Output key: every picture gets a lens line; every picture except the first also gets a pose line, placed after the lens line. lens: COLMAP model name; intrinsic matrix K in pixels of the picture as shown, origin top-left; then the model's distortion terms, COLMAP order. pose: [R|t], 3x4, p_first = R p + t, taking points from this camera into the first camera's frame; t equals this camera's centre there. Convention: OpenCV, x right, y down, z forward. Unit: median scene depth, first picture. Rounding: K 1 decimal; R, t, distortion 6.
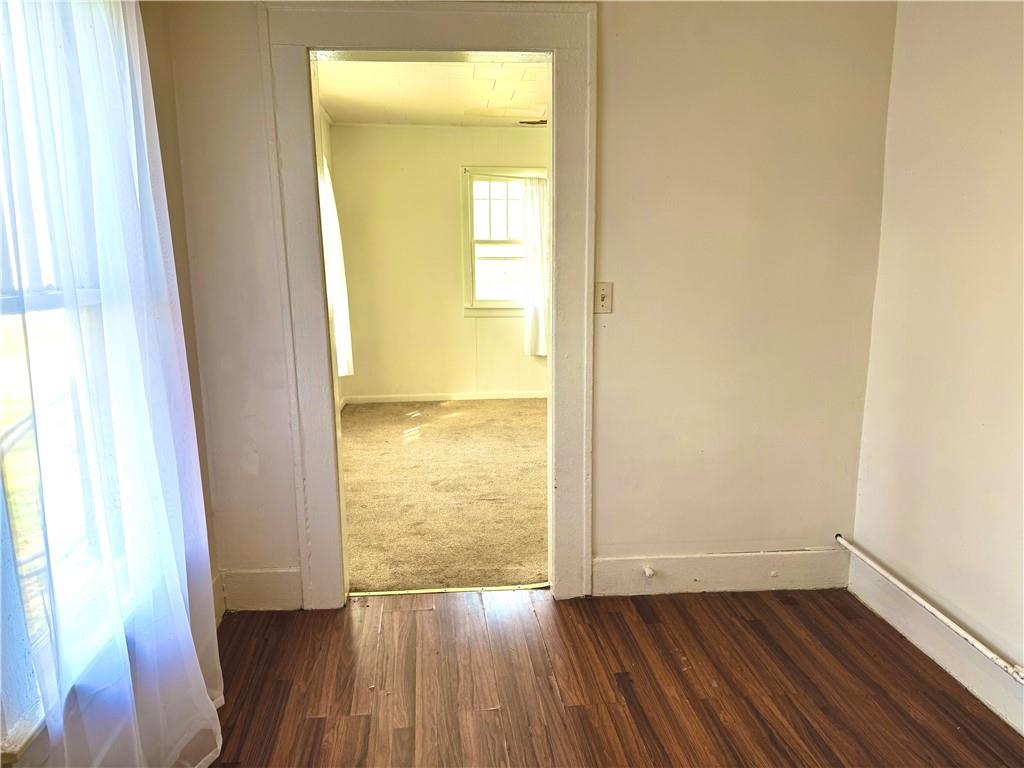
lens RADIAL K [[723.3, 0, 512.7], [0, 723.3, 391.9], [0, 0, 1]] dist [0.075703, -0.080365]
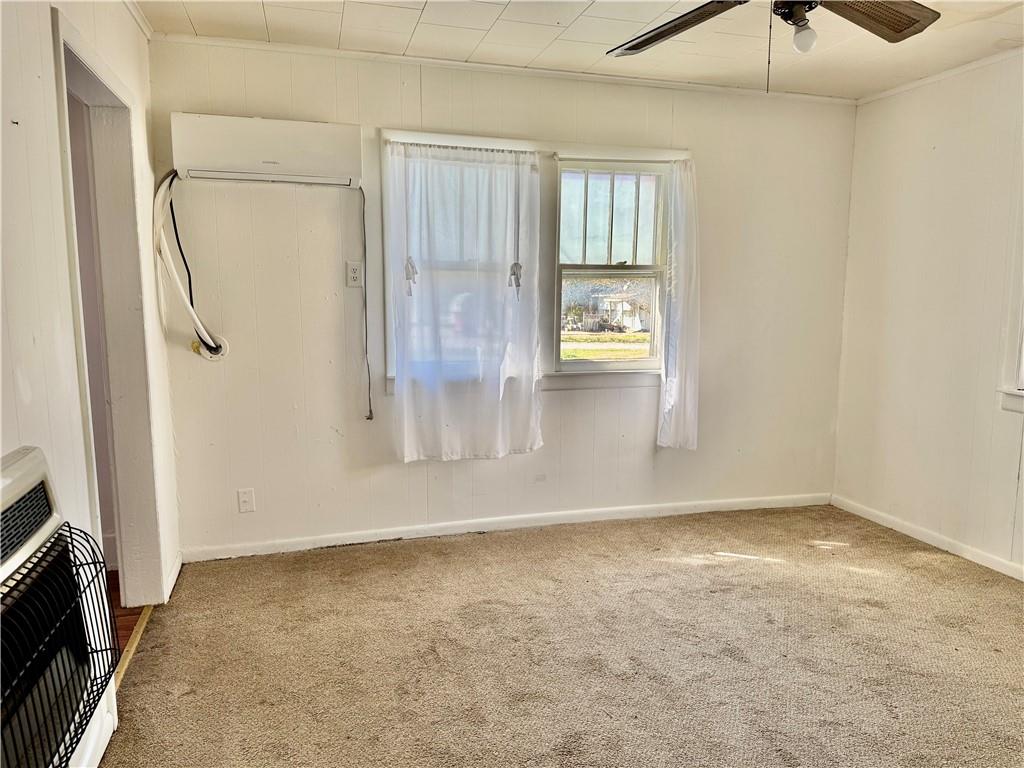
lens RADIAL K [[723.3, 0, 527.7], [0, 723.3, 381.0], [0, 0, 1]] dist [0.075703, -0.080365]
pose [[0.177825, 0.127987, -0.975704, 0.580227], [-0.192361, 0.976899, 0.093085, -0.163271], [0.965078, 0.171135, 0.198337, 0.862037]]
